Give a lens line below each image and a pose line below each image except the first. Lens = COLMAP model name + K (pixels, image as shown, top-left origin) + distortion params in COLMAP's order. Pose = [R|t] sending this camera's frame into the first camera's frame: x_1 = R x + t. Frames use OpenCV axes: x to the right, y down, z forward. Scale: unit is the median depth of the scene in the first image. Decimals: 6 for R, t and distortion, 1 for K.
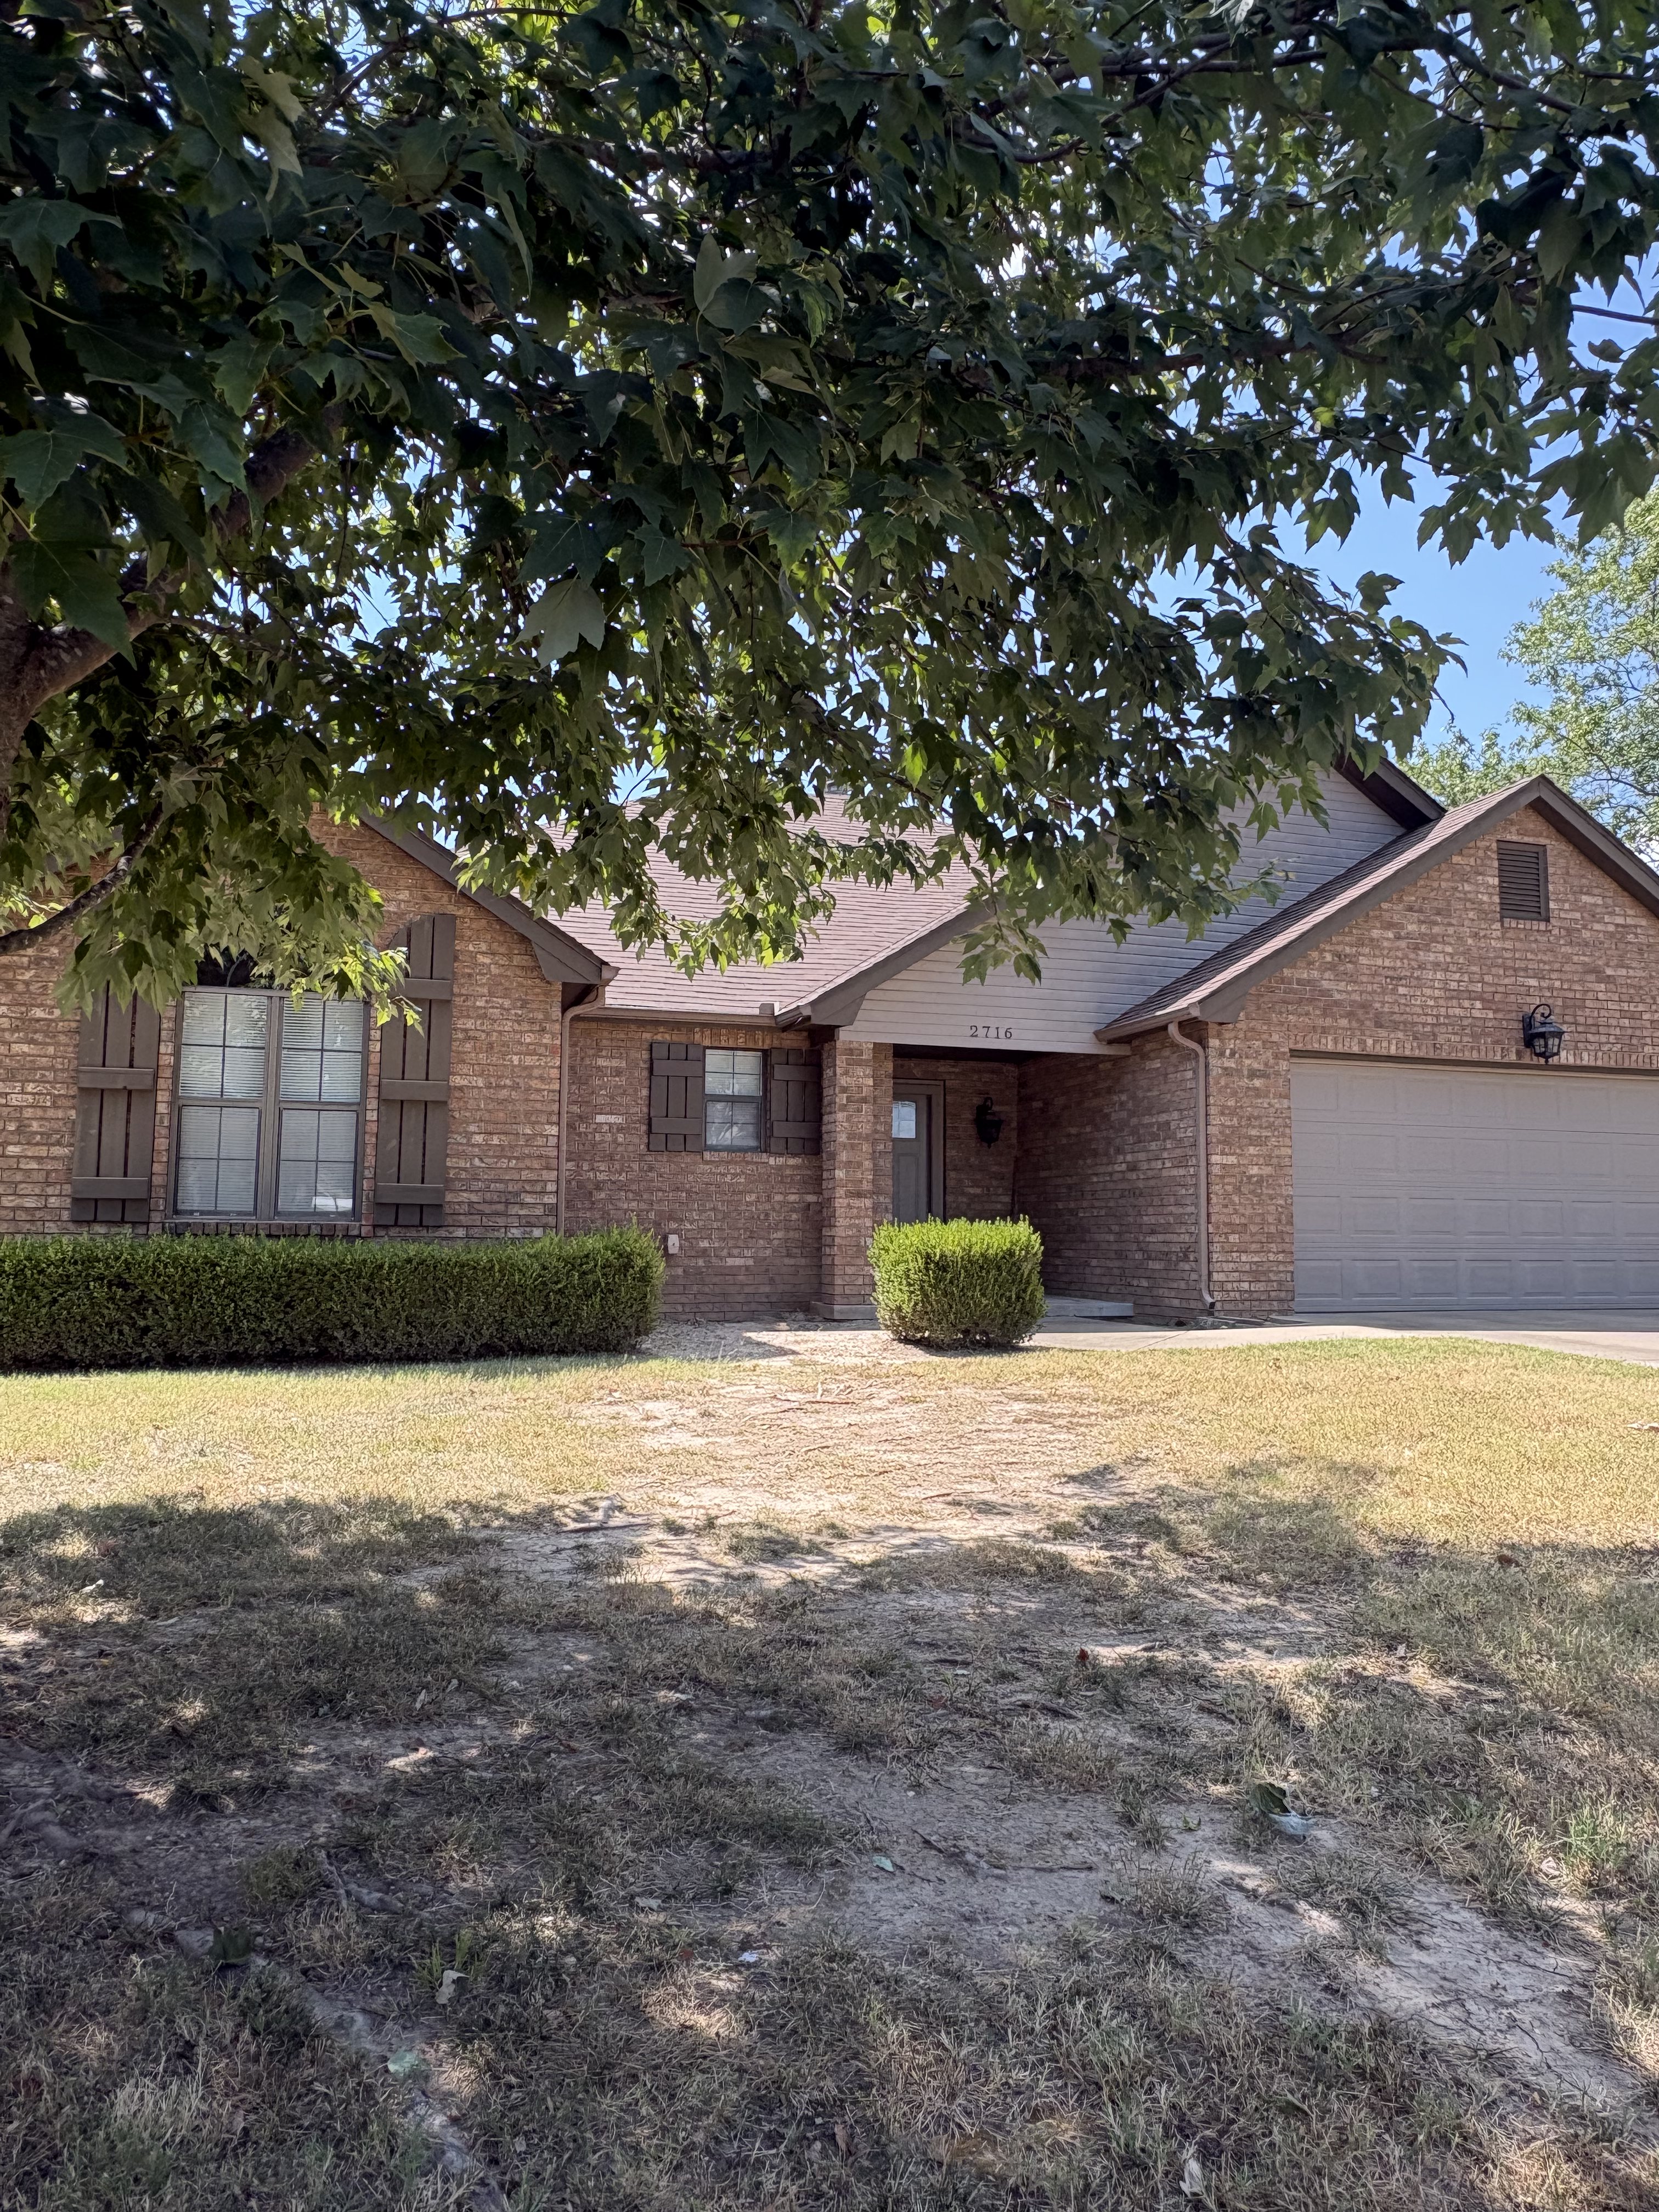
lens RADIAL K [[1435.6, 0, 812.2], [0, 1435.6, 1091.6], [0, 0, 1]] dist [-0.006148, 0.012489]
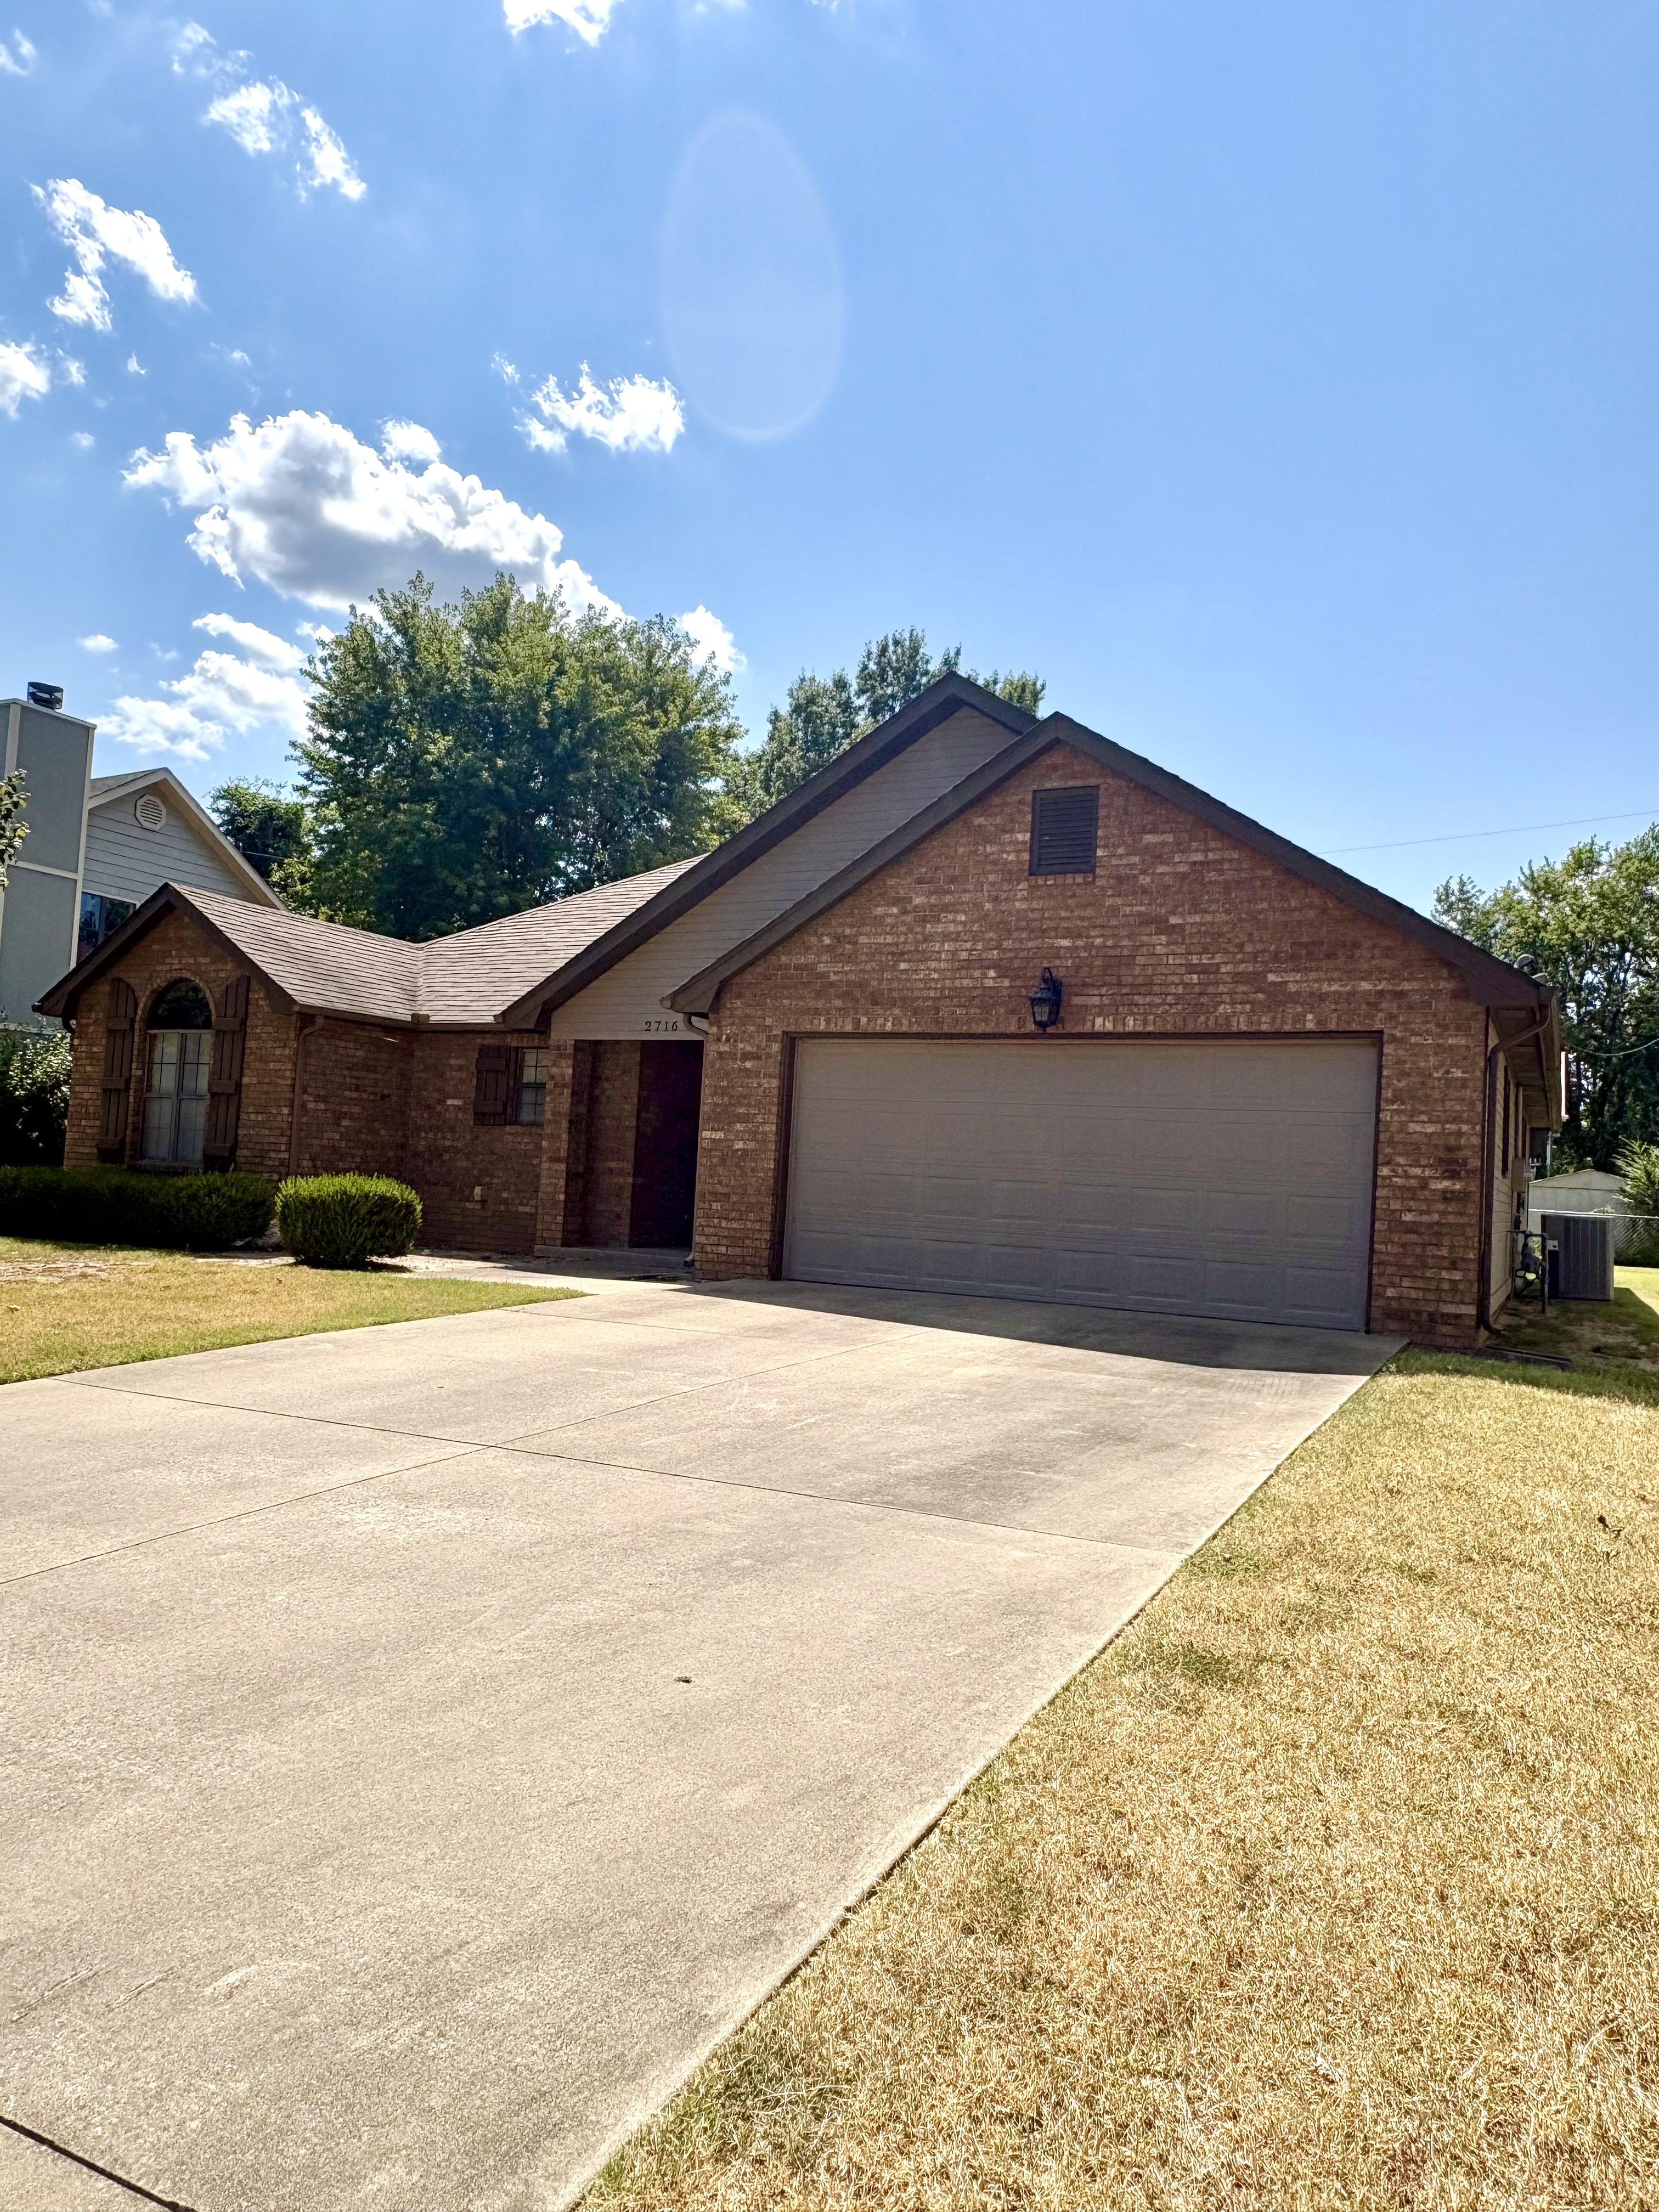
lens RADIAL K [[1435.6, 0, 837.1], [0, 1435.6, 1088.0], [0, 0, 1]] dist [-0.006148, 0.012489]
pose [[0.705371, -0.014299, -0.708694, 1.094895], [0.025029, 0.999675, 0.004741, 0.007864], [0.708396, -0.021082, 0.705500, 0.272190]]
